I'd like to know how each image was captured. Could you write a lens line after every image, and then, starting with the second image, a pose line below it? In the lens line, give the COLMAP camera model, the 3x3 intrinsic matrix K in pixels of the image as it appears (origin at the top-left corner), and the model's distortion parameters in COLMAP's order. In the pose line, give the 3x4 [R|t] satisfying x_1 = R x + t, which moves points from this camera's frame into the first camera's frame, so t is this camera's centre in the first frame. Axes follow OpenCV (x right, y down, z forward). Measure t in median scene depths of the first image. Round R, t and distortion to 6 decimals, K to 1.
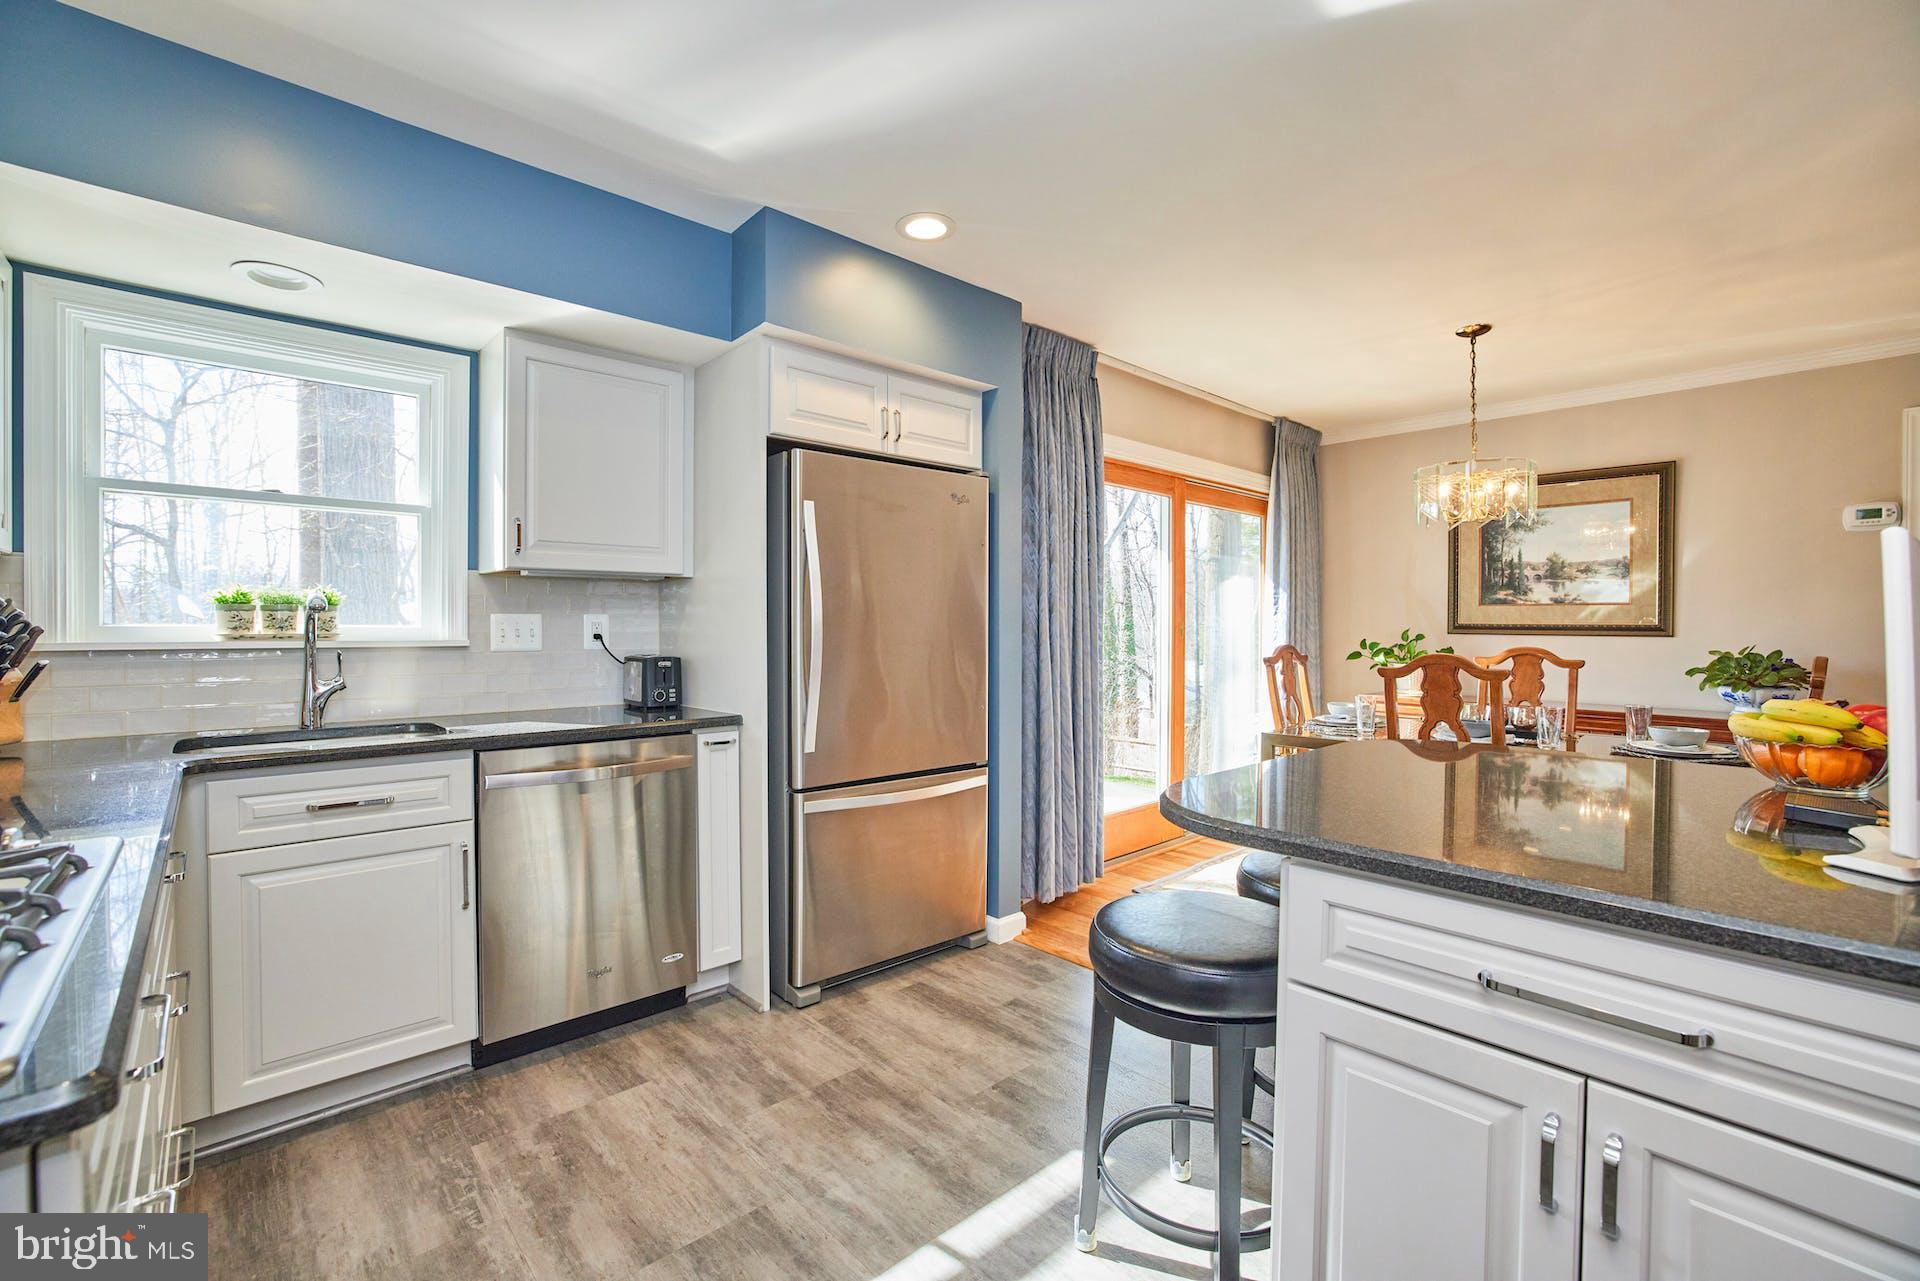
lens RADIAL K [[828.4, 0, 958.9], [0, 828.4, 643.2], [0, 0, 1]] dist [-0.024636, 0.007034]
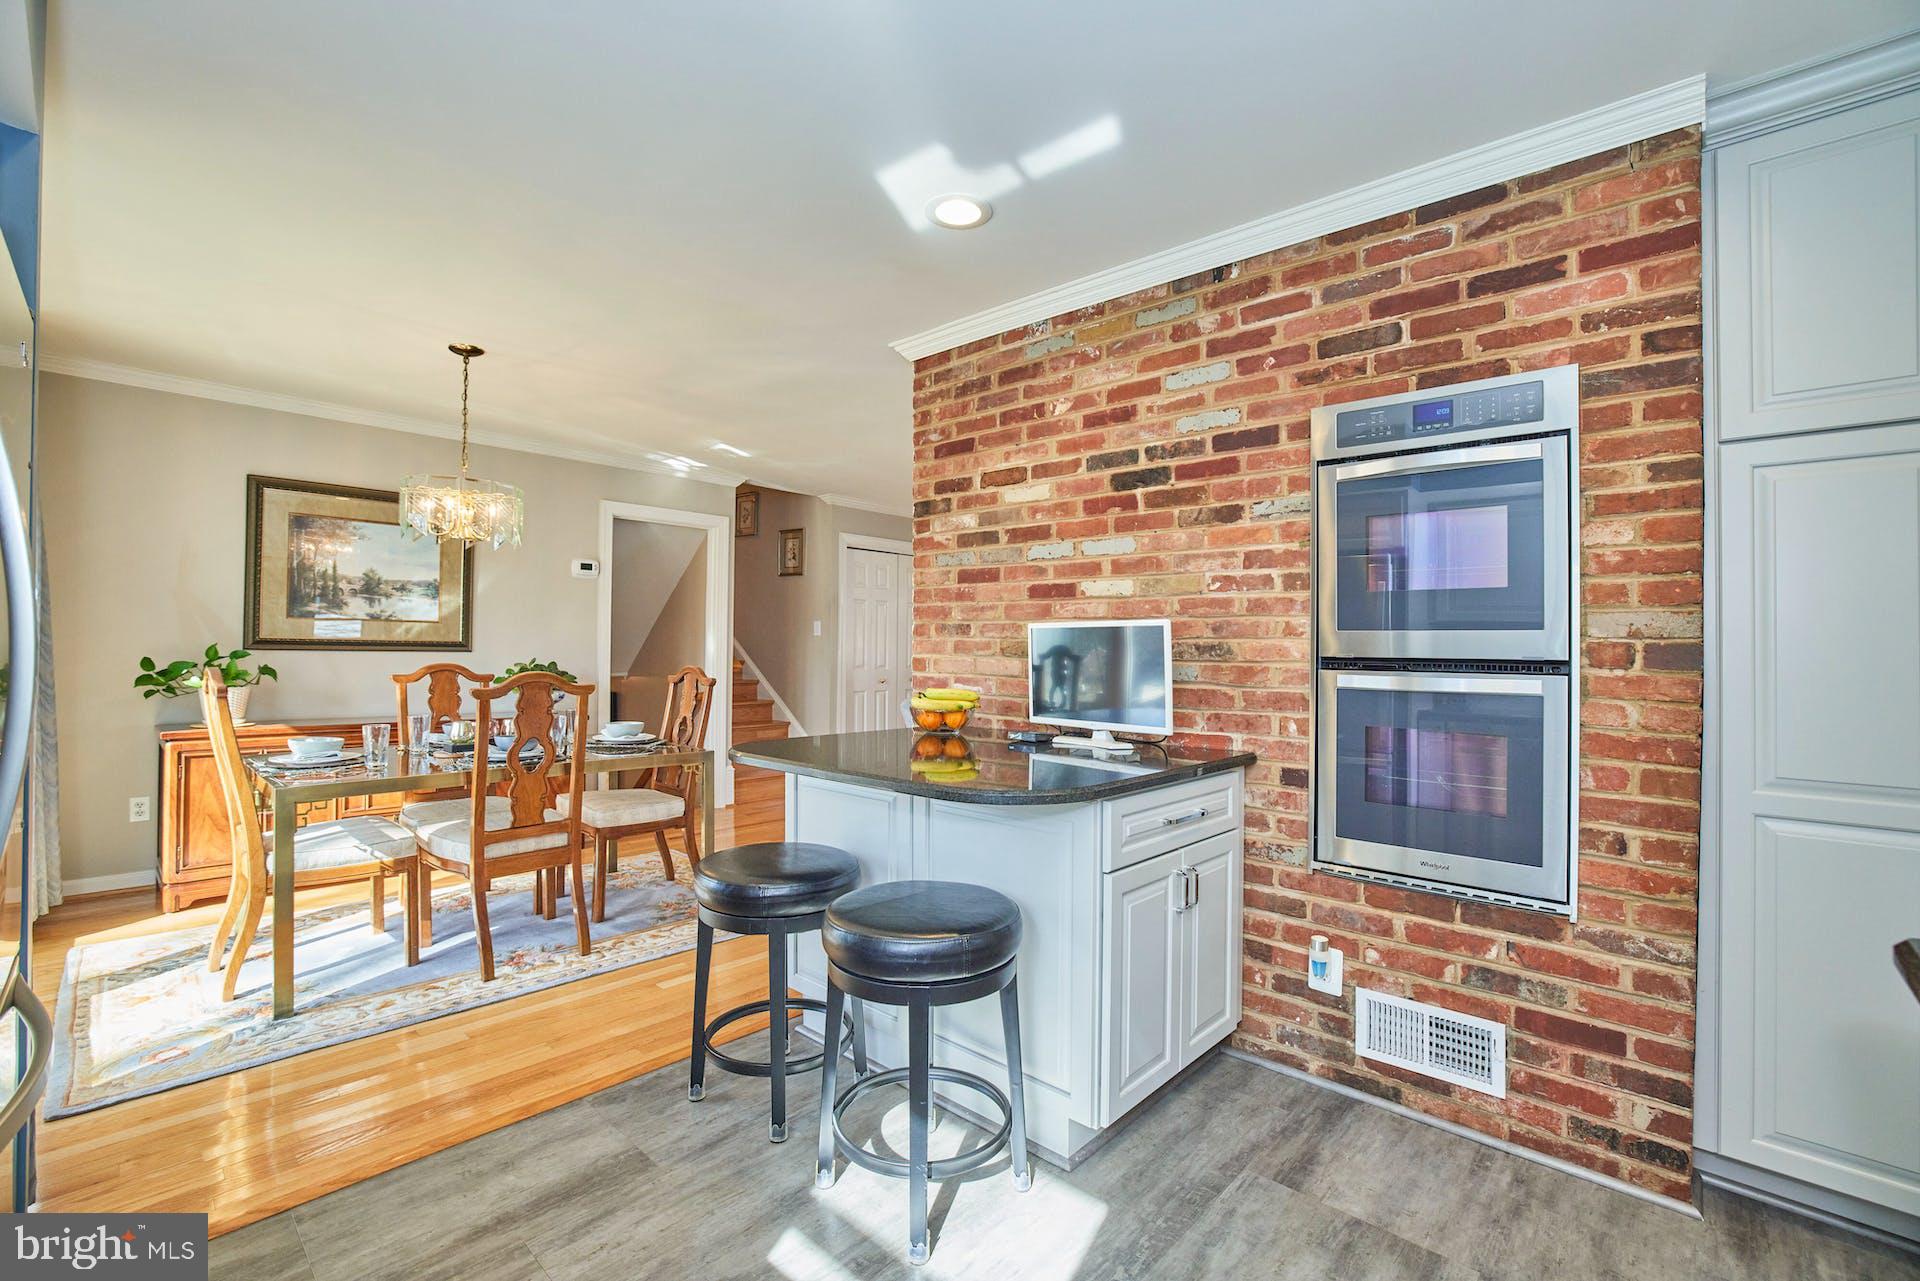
lens RADIAL K [[828.4, 0, 951.4], [0, 828.4, 647.2], [0, 0, 1]] dist [-0.024636, 0.007034]
pose [[-0.072046, -0.003419, 0.997395, -0.335365], [0.007367, 0.999965, 0.003960, -0.013972], [-0.997374, 0.007633, -0.072018, 0.389108]]
